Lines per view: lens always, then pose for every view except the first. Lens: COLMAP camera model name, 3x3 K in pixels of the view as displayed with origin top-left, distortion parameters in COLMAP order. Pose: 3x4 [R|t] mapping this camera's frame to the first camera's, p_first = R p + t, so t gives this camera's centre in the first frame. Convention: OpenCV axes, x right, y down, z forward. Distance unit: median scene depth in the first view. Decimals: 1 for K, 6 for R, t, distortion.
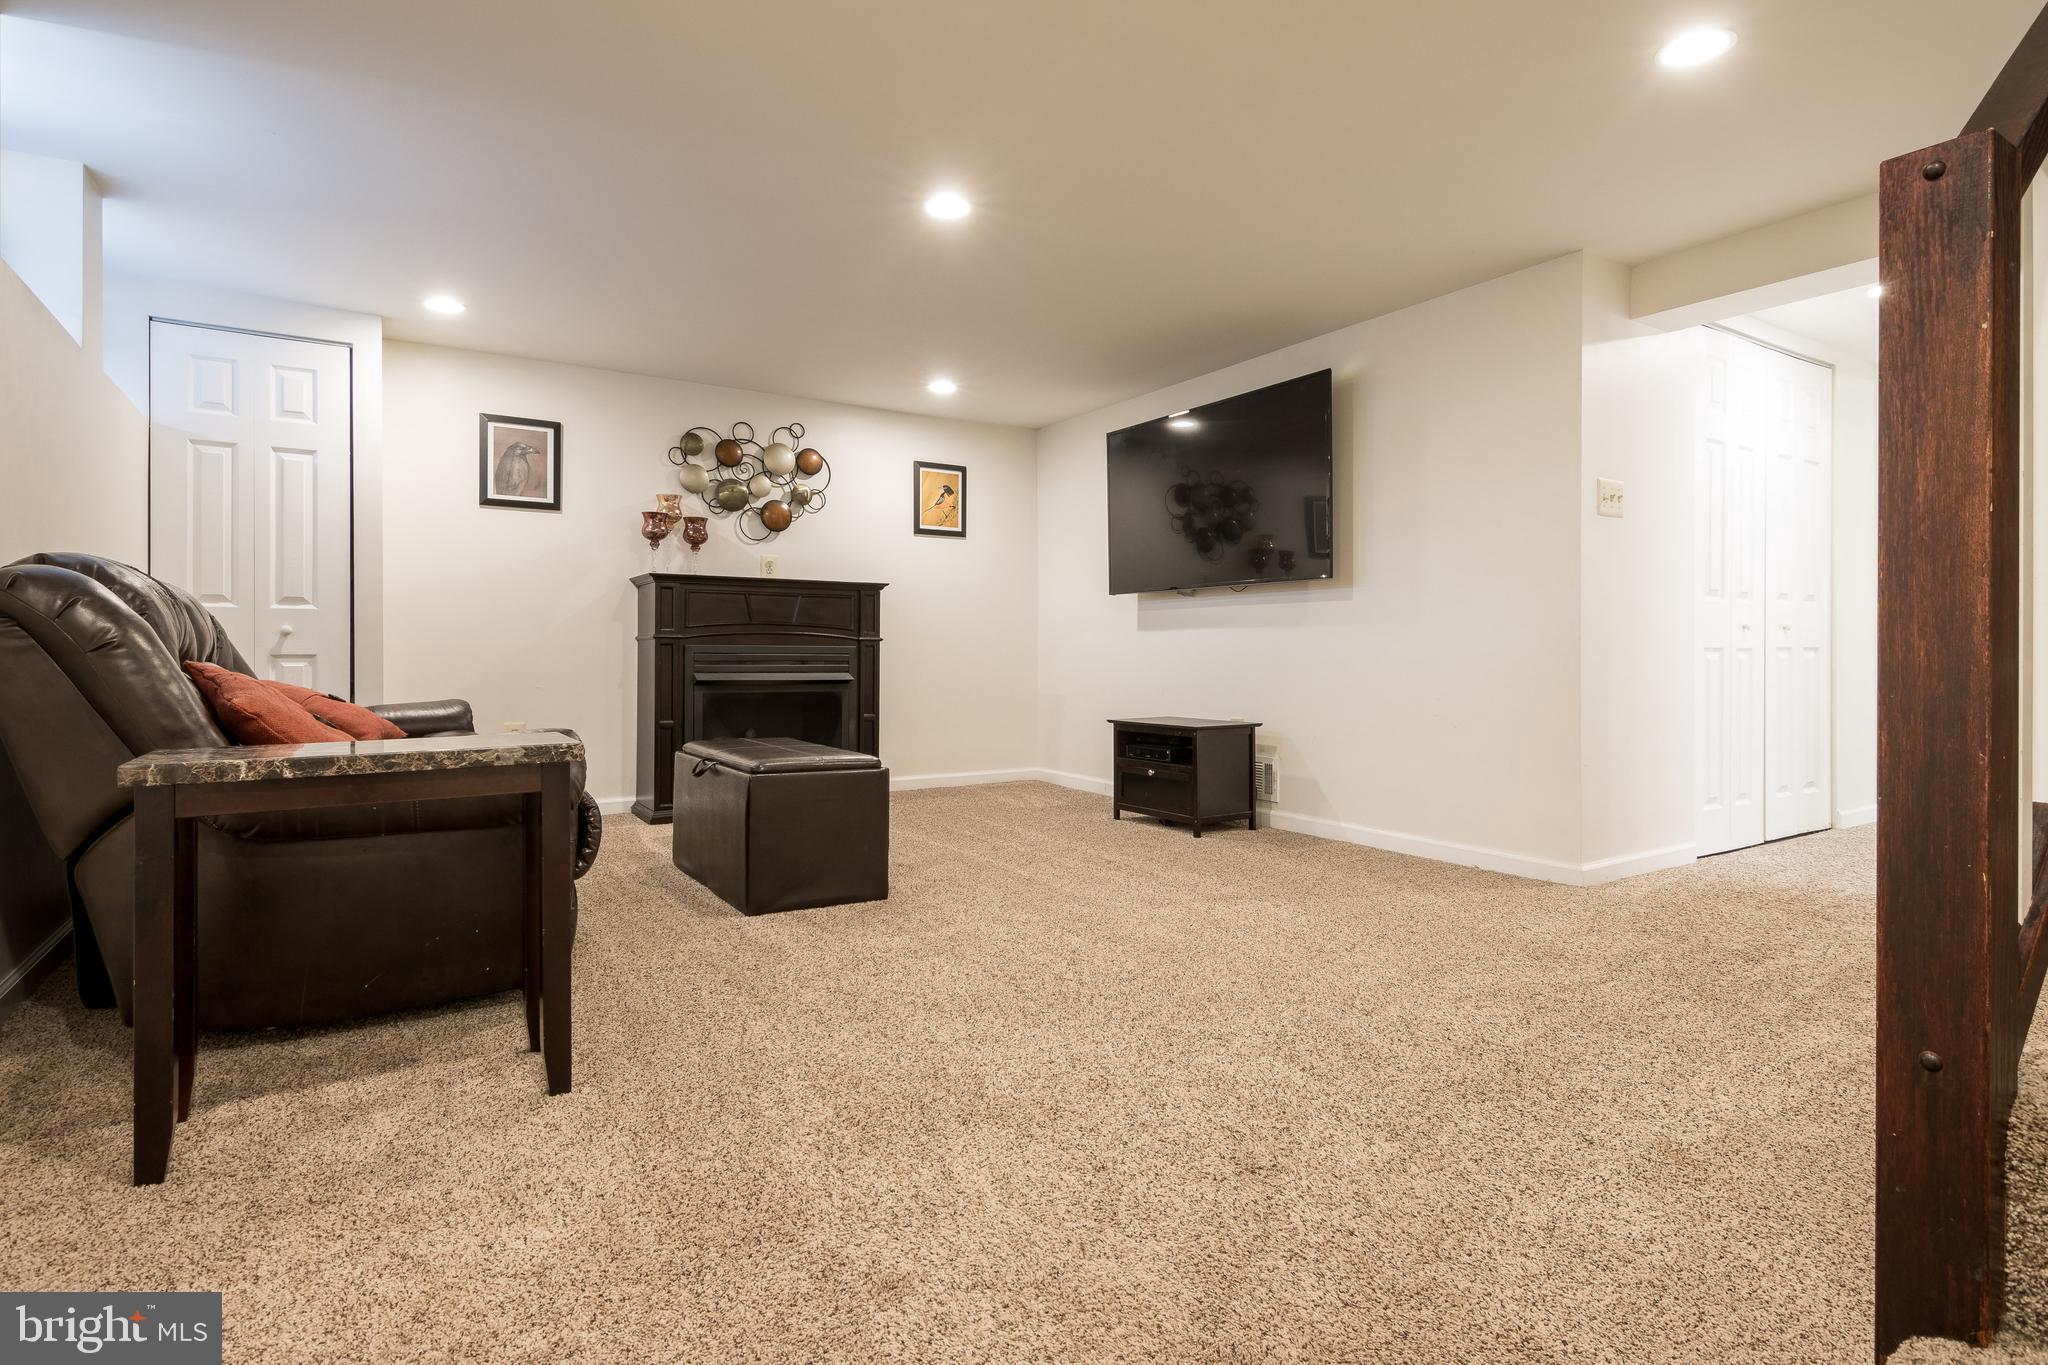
lens RADIAL K [[1037.7, 0, 1026.9], [0, 1037.7, 677.4], [0, 0, 1]] dist [0.001194, -0.000188]
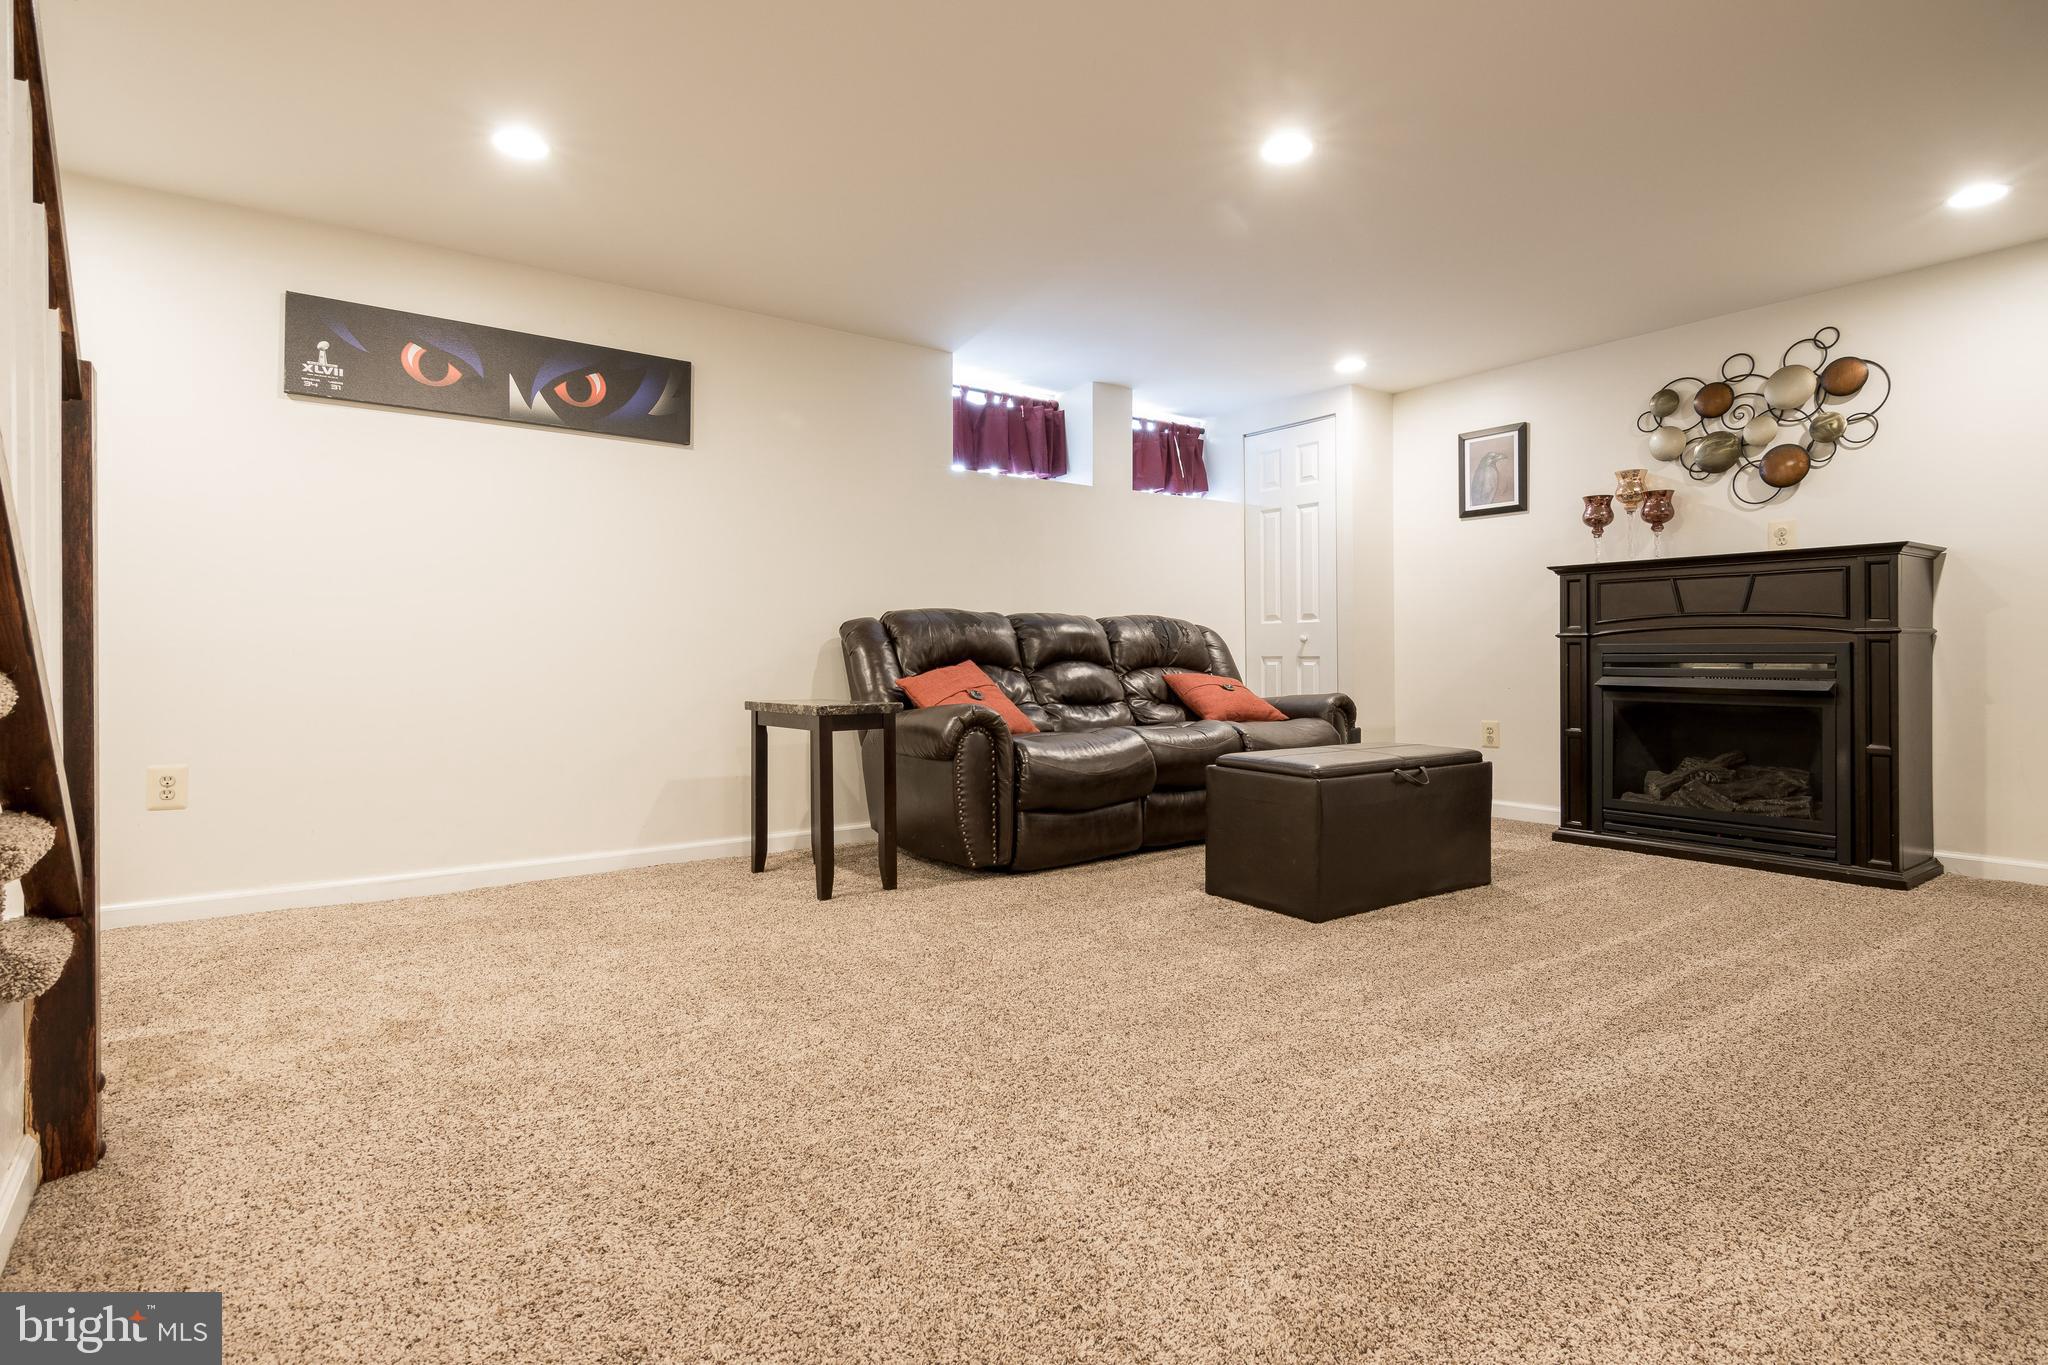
lens RADIAL K [[1037.7, 0, 1026.2], [0, 1037.7, 664.5], [0, 0, 1]] dist [0.001194, -0.000188]
pose [[0.053533, 0.001995, -0.998564, 0.483341], [-0.020892, 0.999781, 0.000877, -0.004599], [0.998348, 0.020815, 0.053563, 0.446659]]
